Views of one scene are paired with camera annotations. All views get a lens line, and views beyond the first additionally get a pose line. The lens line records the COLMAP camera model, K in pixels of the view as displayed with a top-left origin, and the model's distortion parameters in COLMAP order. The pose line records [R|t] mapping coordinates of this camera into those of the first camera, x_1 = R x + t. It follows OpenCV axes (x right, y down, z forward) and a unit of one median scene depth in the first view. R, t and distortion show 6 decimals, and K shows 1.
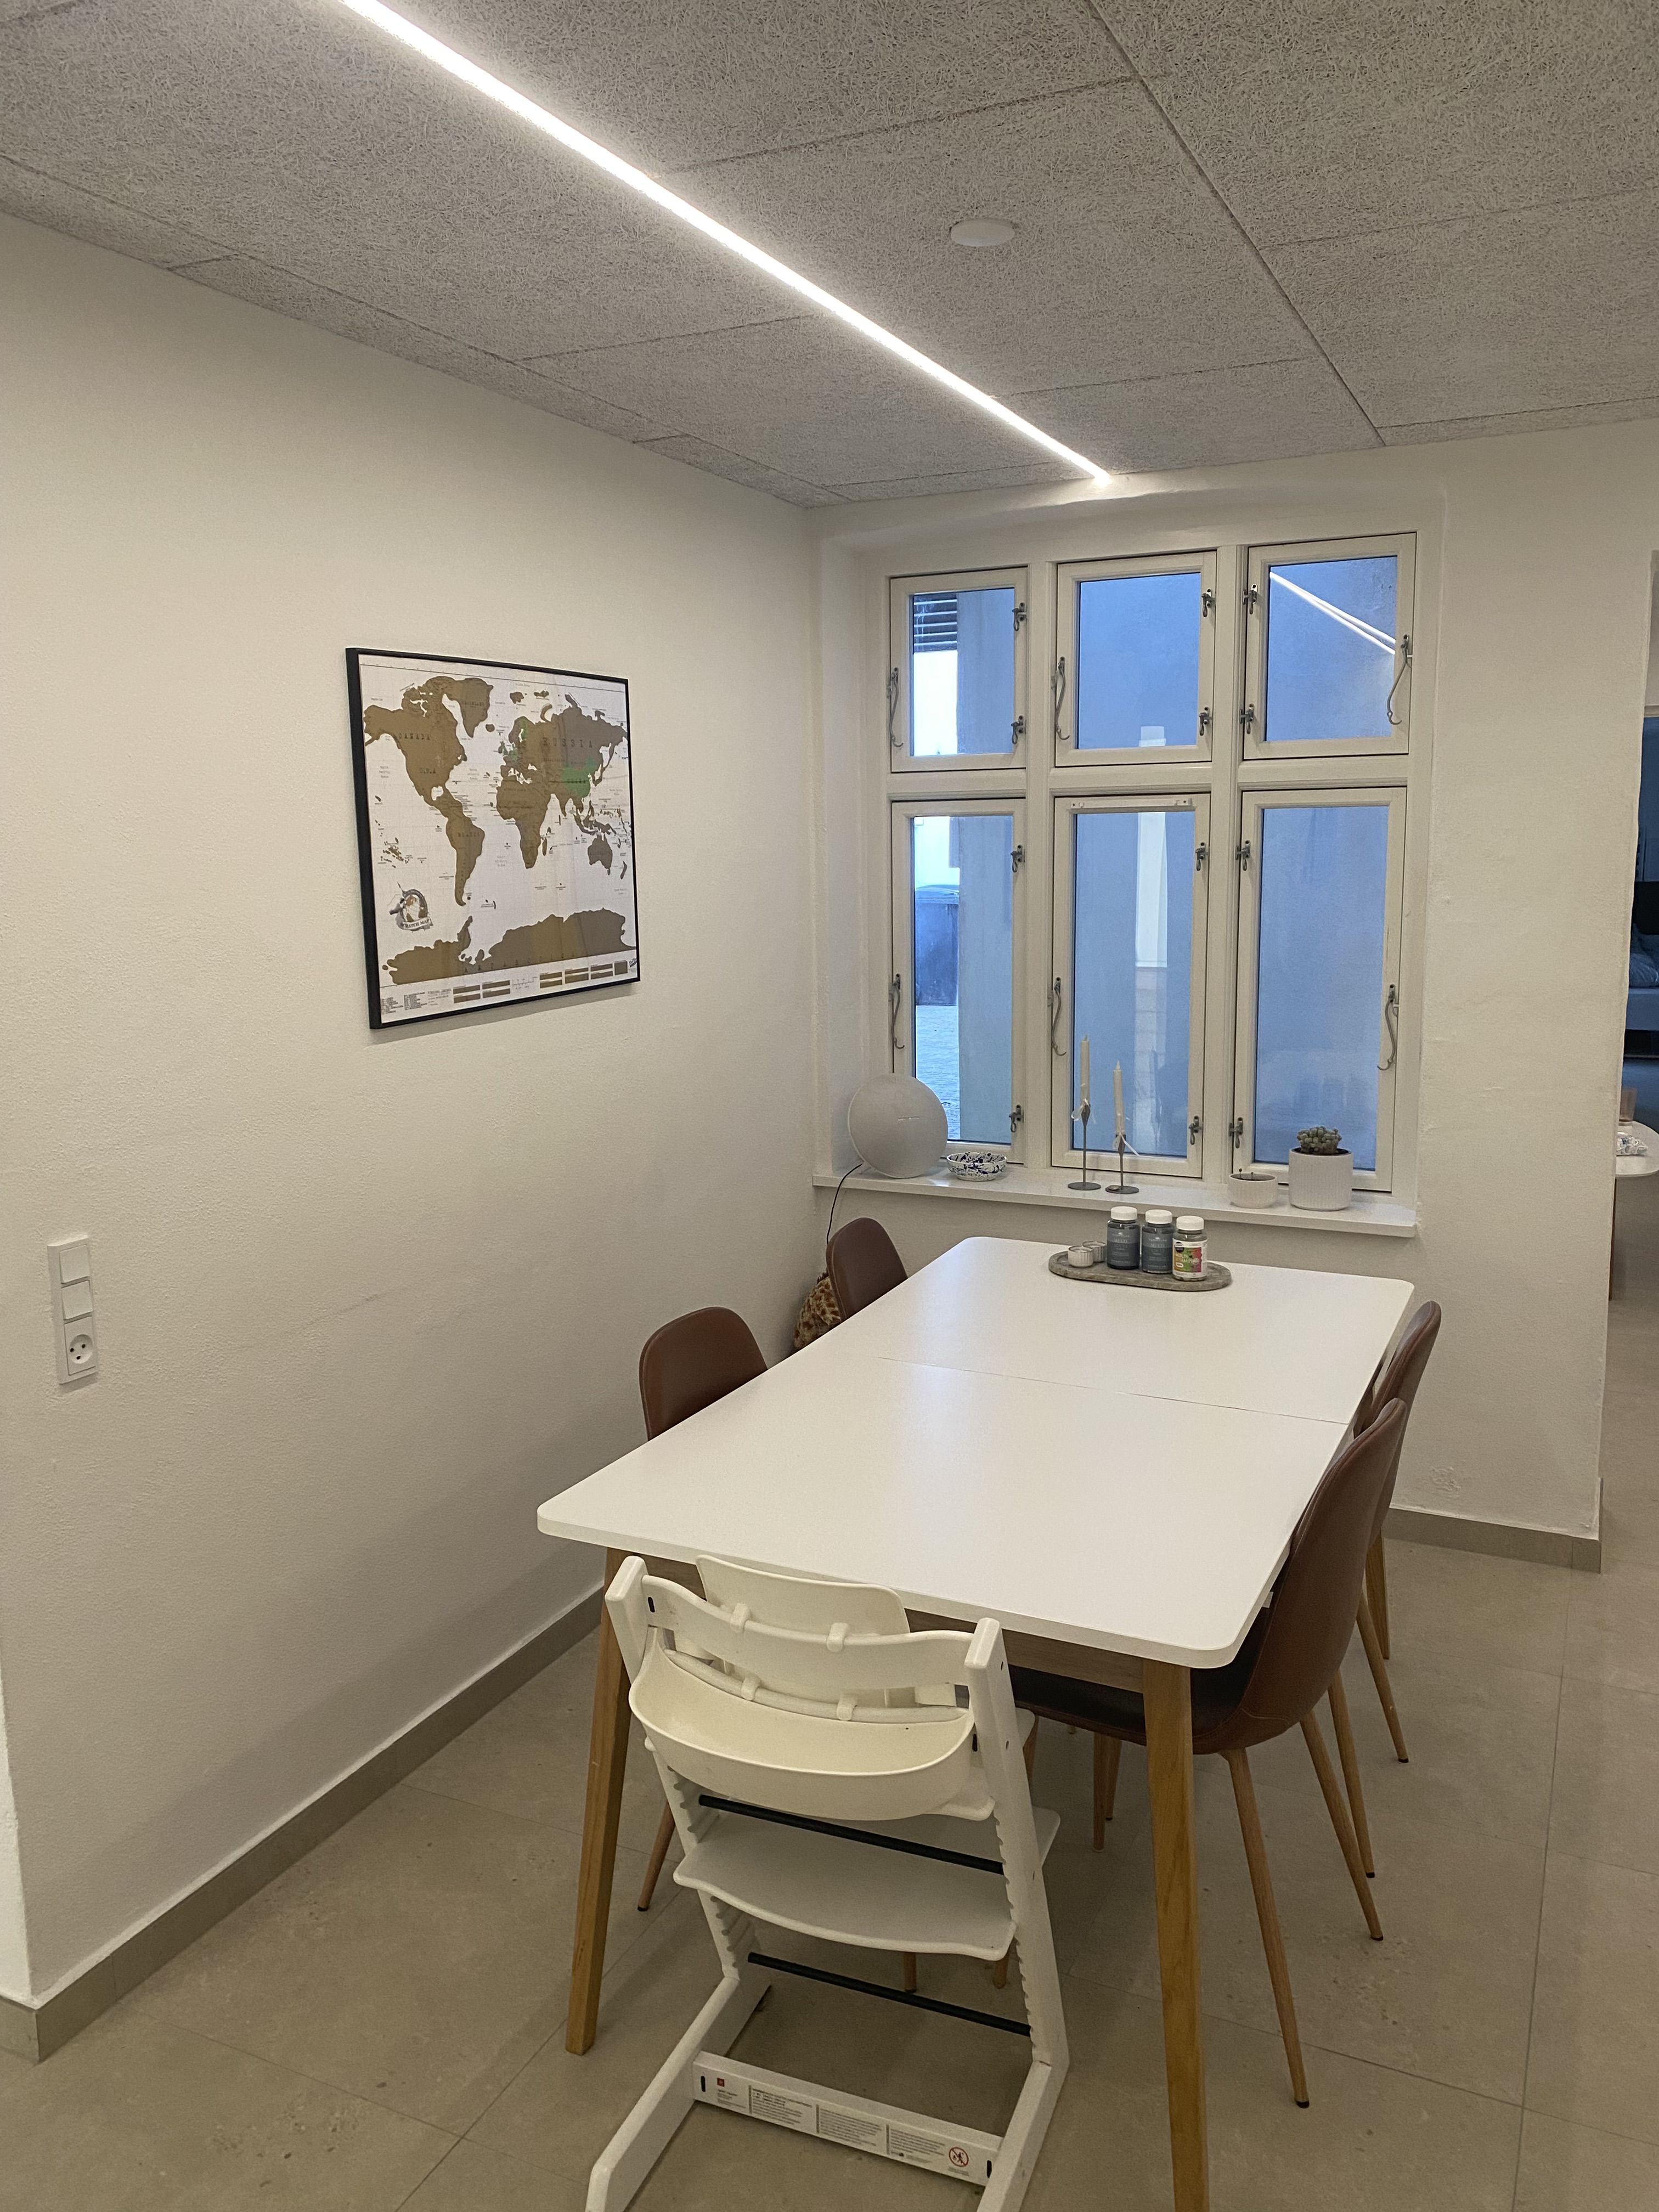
lens RADIAL K [[1659.8, 0, 829.5], [0, 1659.8, 1106.0], [0, 0, 1]] dist [0.008202, 0.003151]
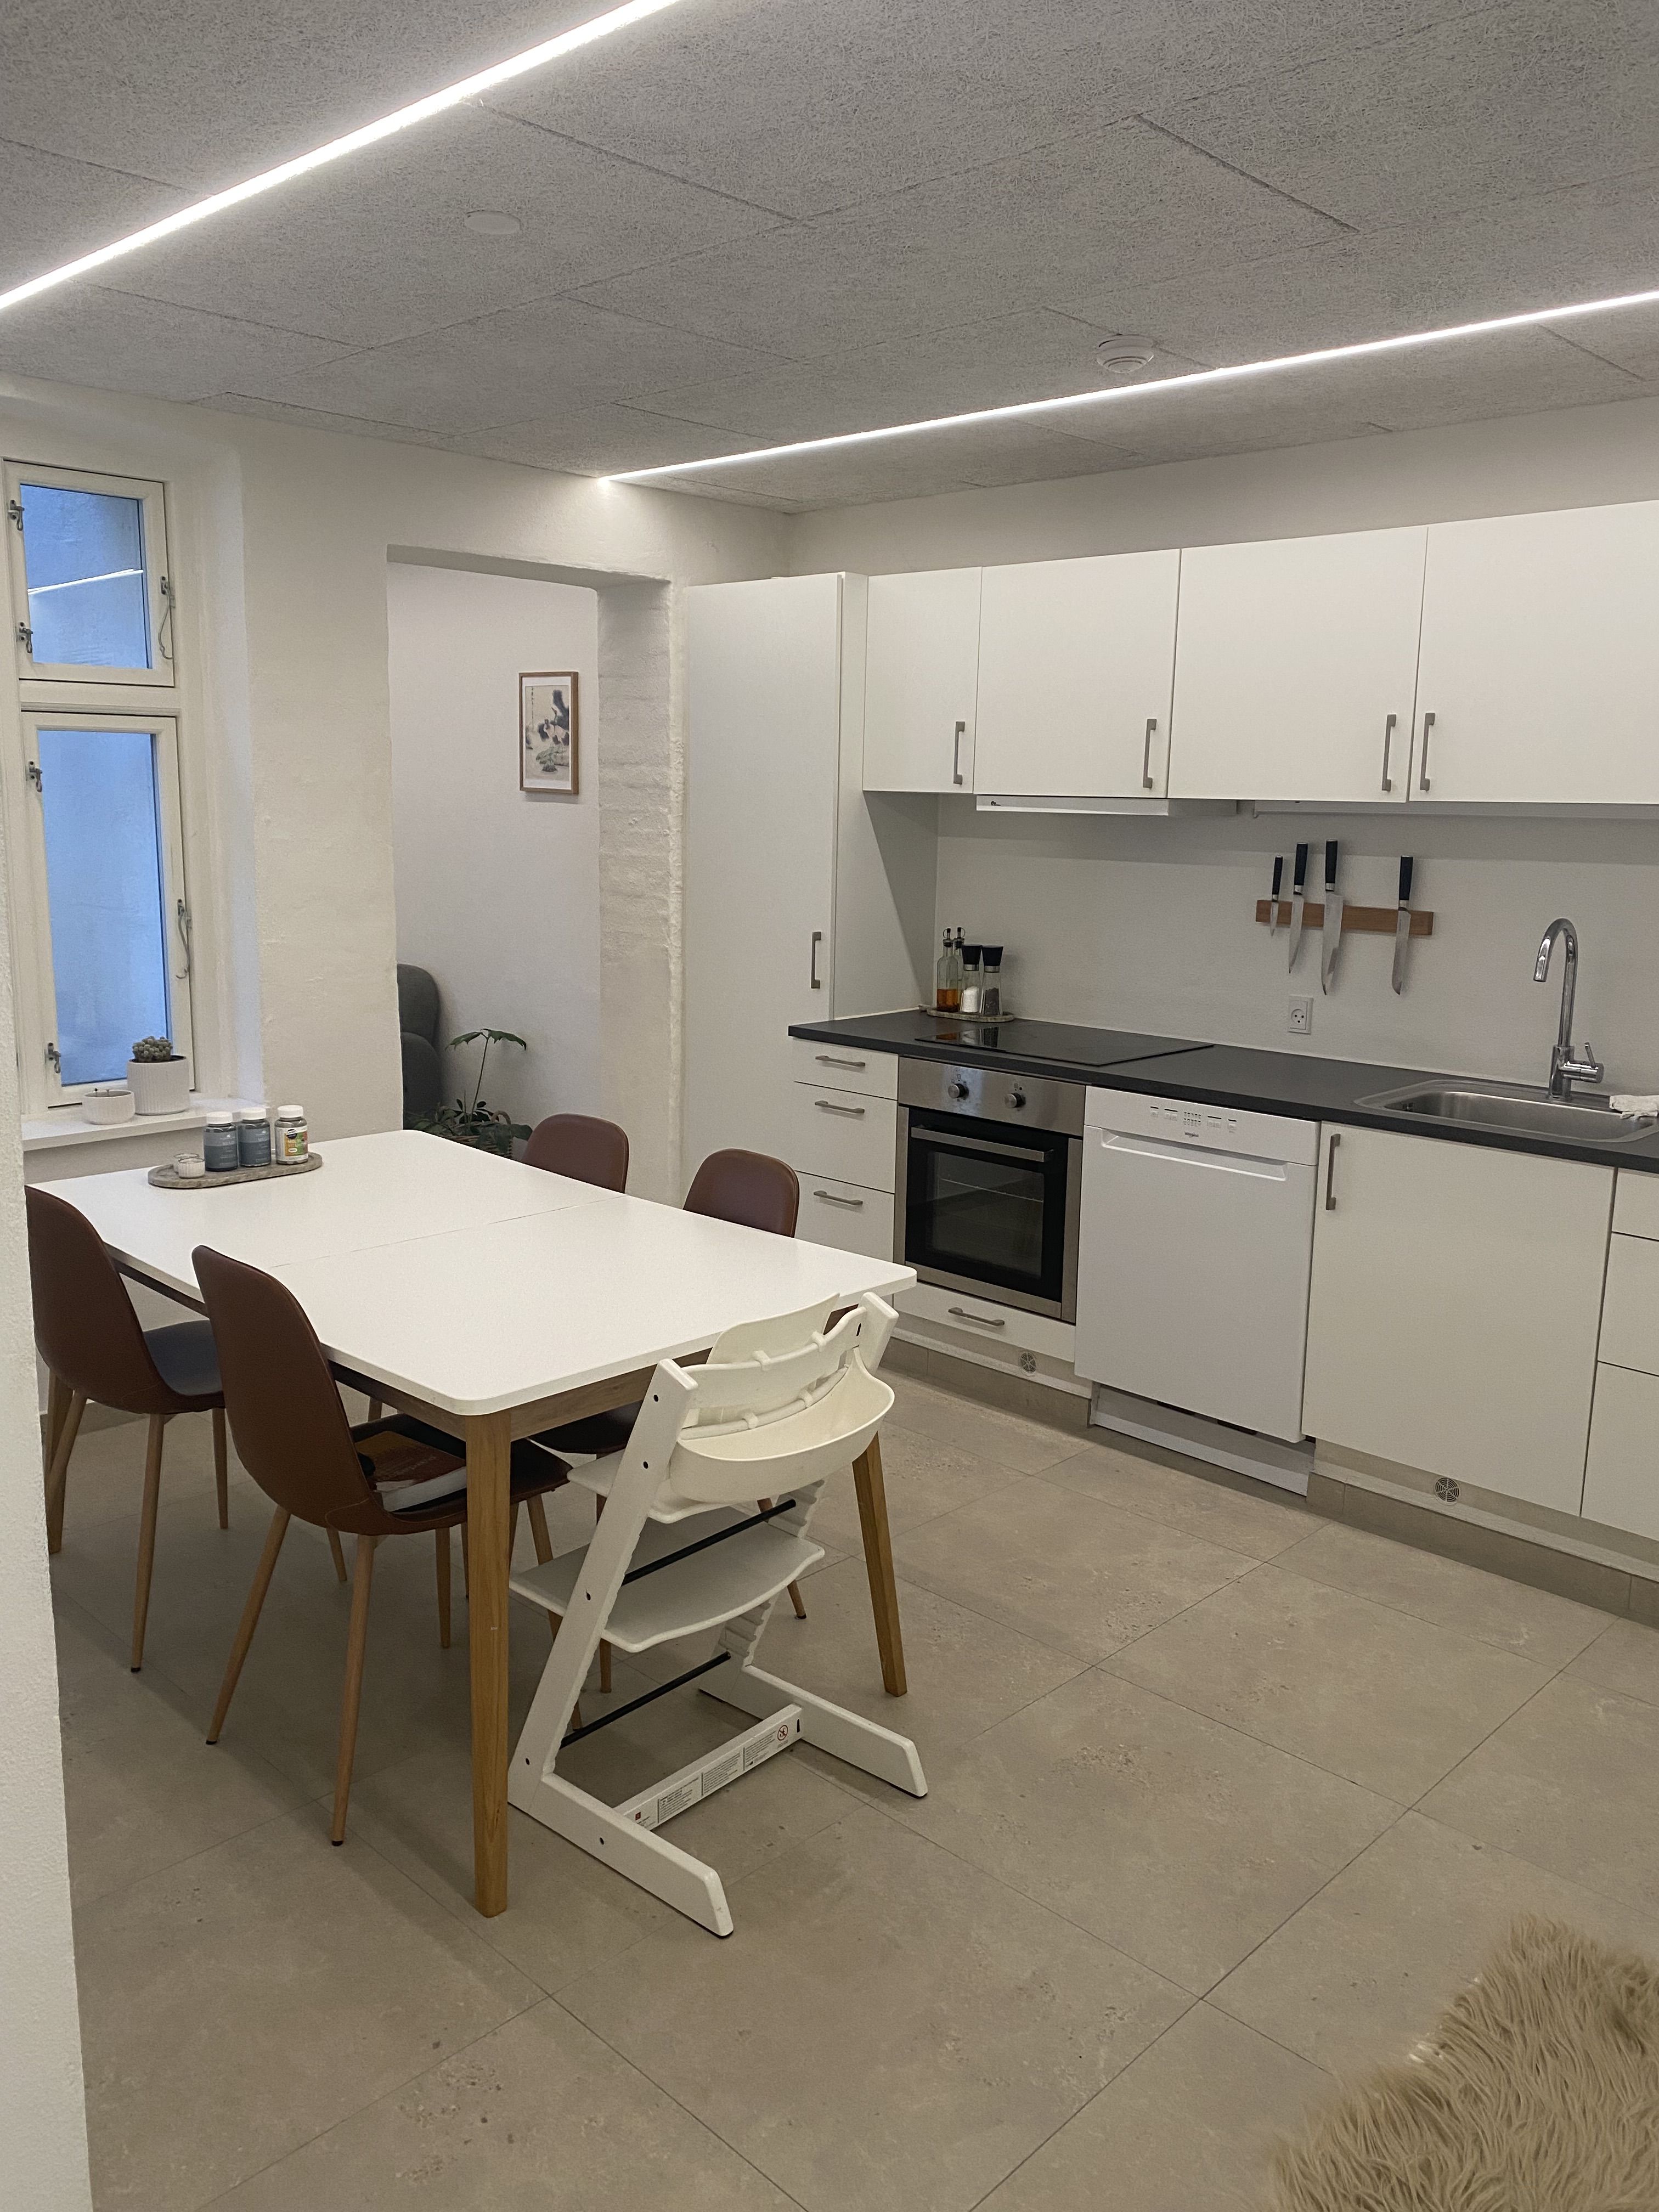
lens RADIAL K [[1679.4, 0, 829.5], [0, 1679.4, 1106.0], [0, 0, 1]] dist [0.038504, -0.032733]
pose [[0.329229, -0.156310, 0.931223, -0.805813], [0.134632, 0.983898, 0.117553, -0.017991], [-0.934603, 0.086670, 0.344972, 0.328060]]
